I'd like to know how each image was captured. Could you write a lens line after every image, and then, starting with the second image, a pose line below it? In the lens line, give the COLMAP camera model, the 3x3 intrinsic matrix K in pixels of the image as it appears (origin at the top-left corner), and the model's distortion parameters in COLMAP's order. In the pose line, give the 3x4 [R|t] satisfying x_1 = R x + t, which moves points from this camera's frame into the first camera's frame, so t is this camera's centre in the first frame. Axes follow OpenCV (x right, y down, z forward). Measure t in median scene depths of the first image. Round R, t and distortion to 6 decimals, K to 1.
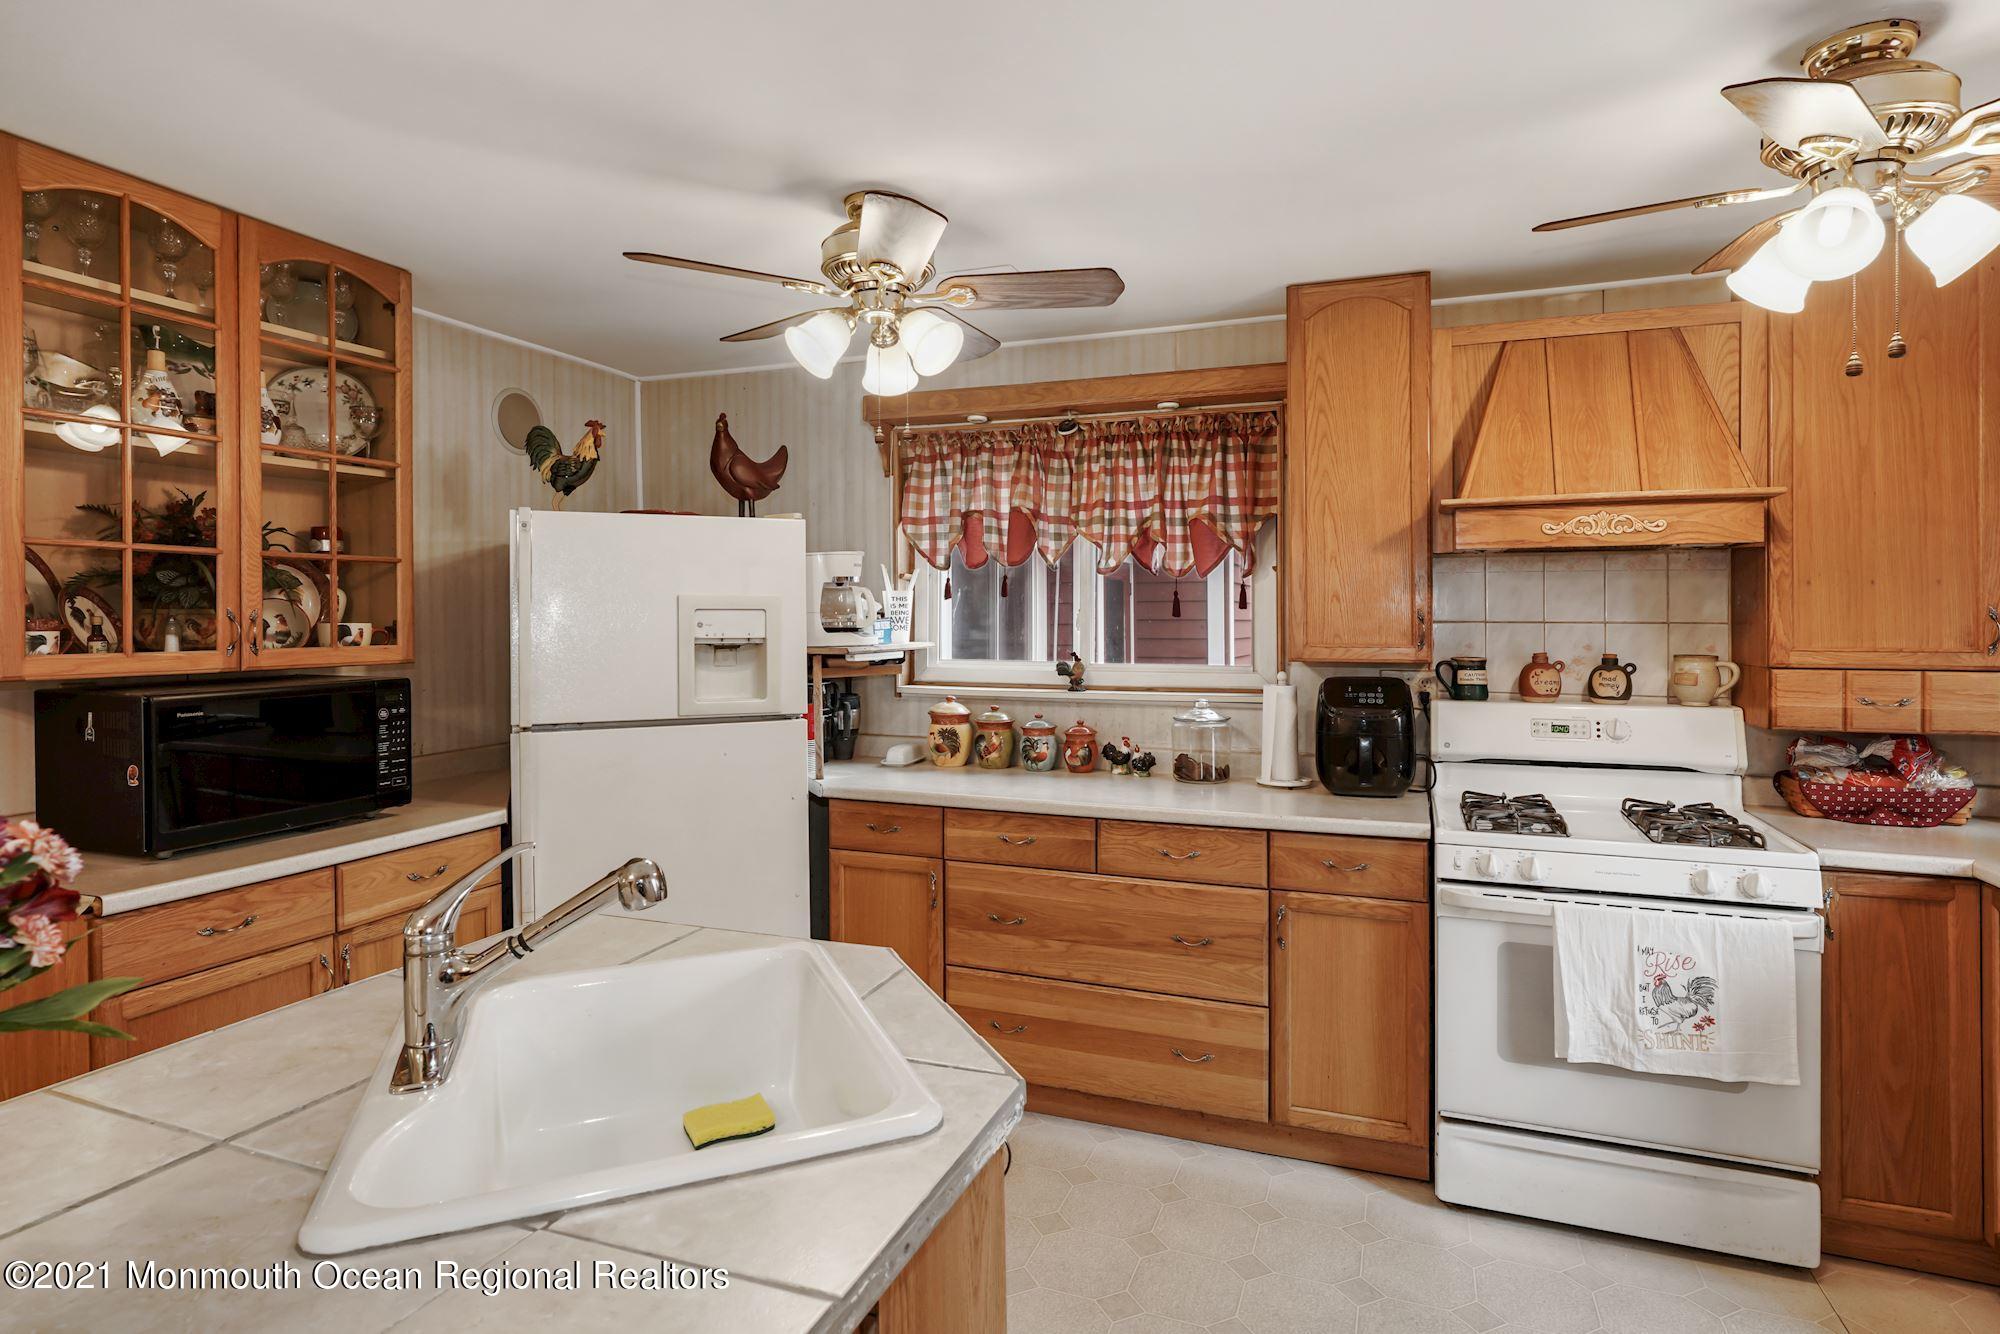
lens RADIAL K [[1059.0, 0, 1000.0], [0, 1059.0, 627.0], [0, 0, 1]] dist [0.003924, 0.000448]
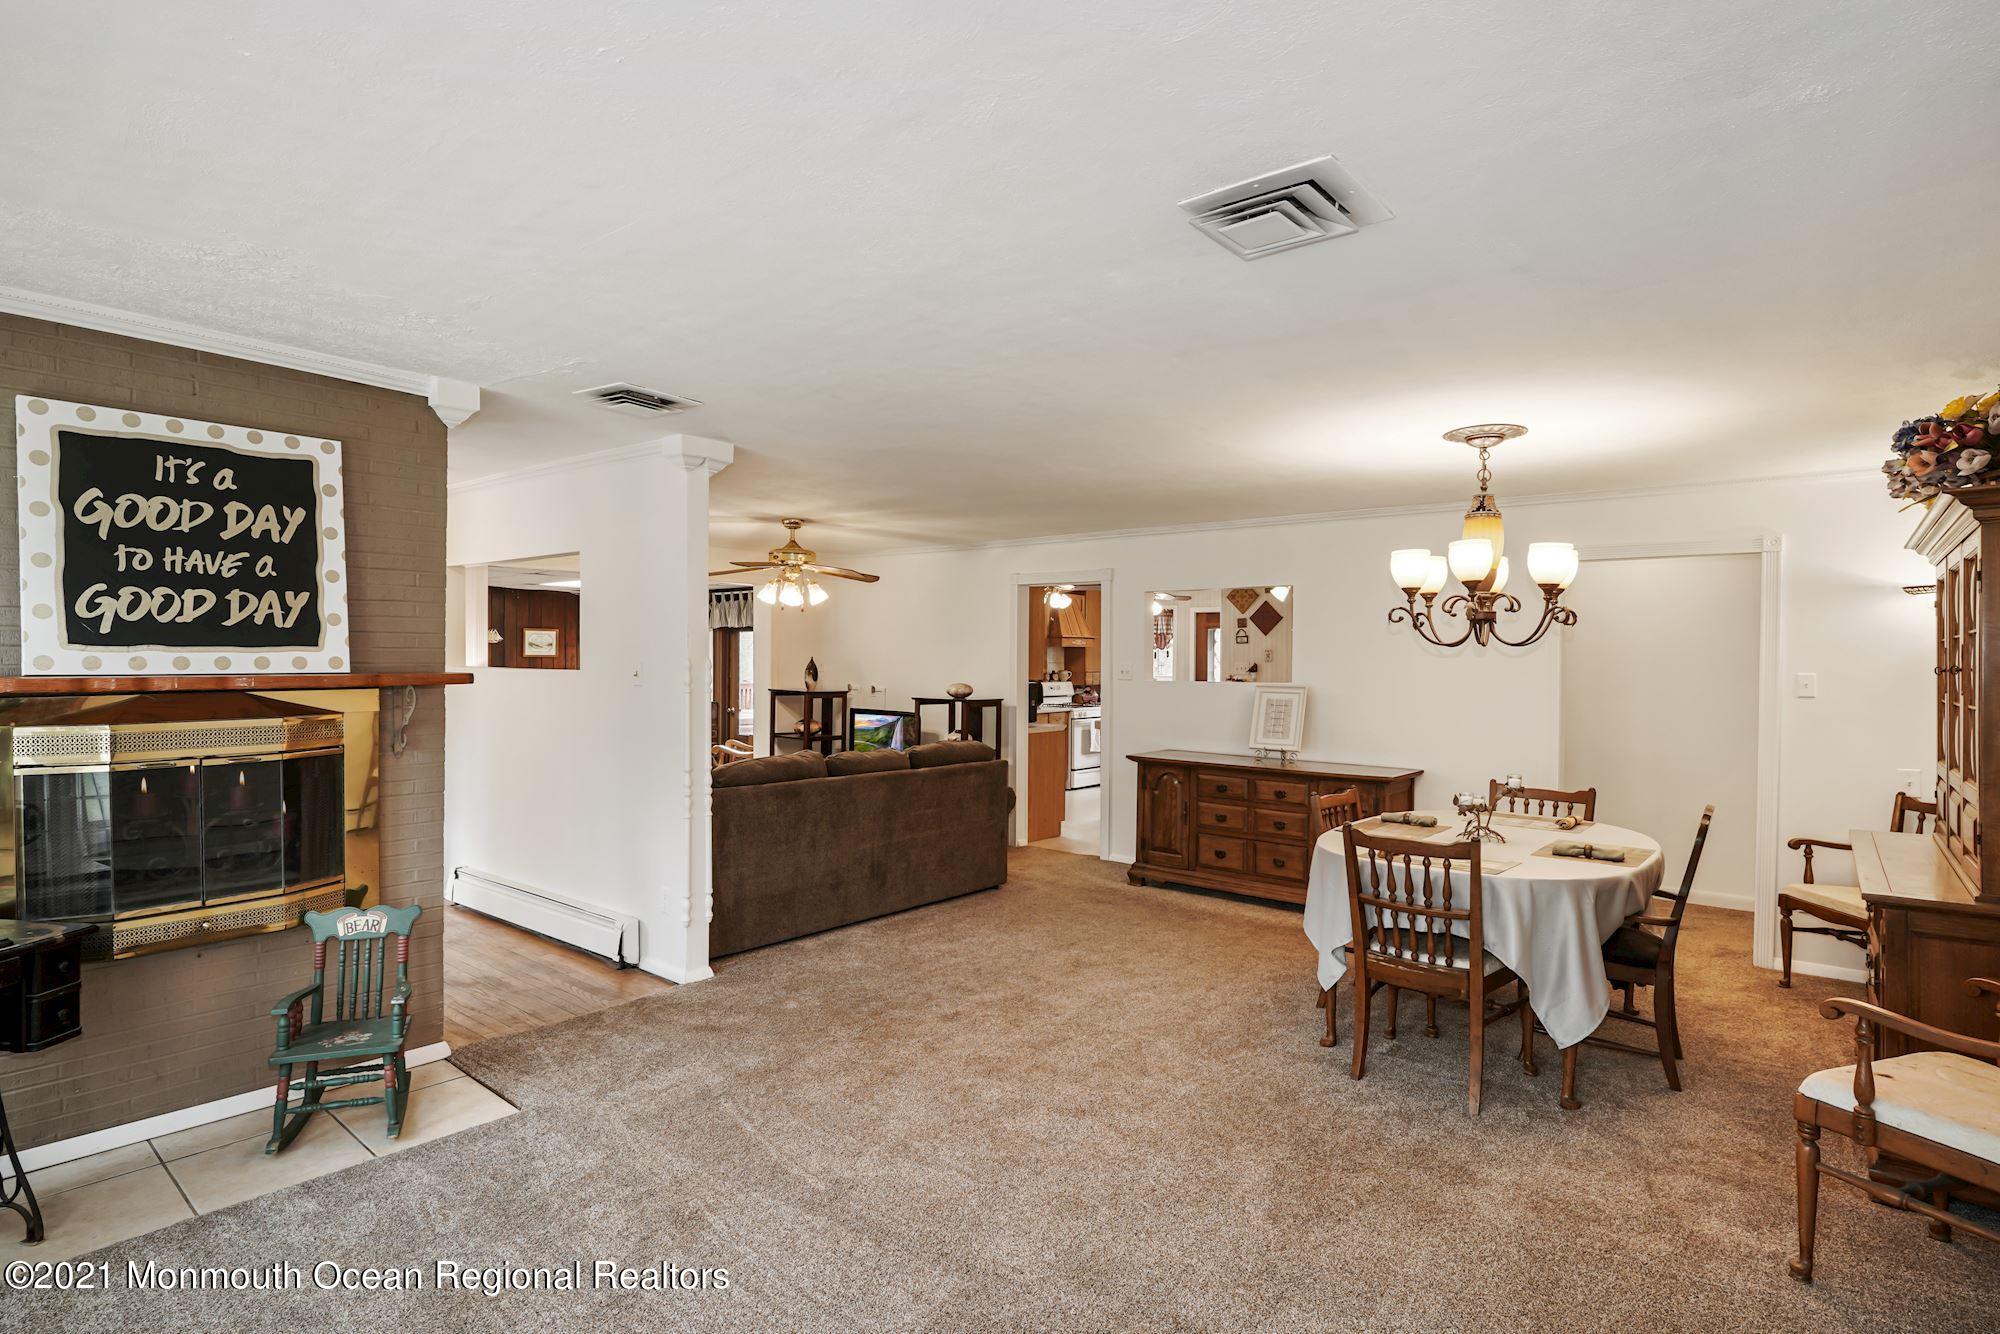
lens RADIAL K [[1024.5, 0, 995.3], [0, 1024.5, 660.3], [0, 0, 1]] dist [0.001942, 0.000442]
pose [[0.308310, -0.001187, 0.951285, -3.236205], [-0.002387, 0.999995, 0.002022, -0.021464], [-0.951283, -0.002894, 0.308306, -0.039765]]
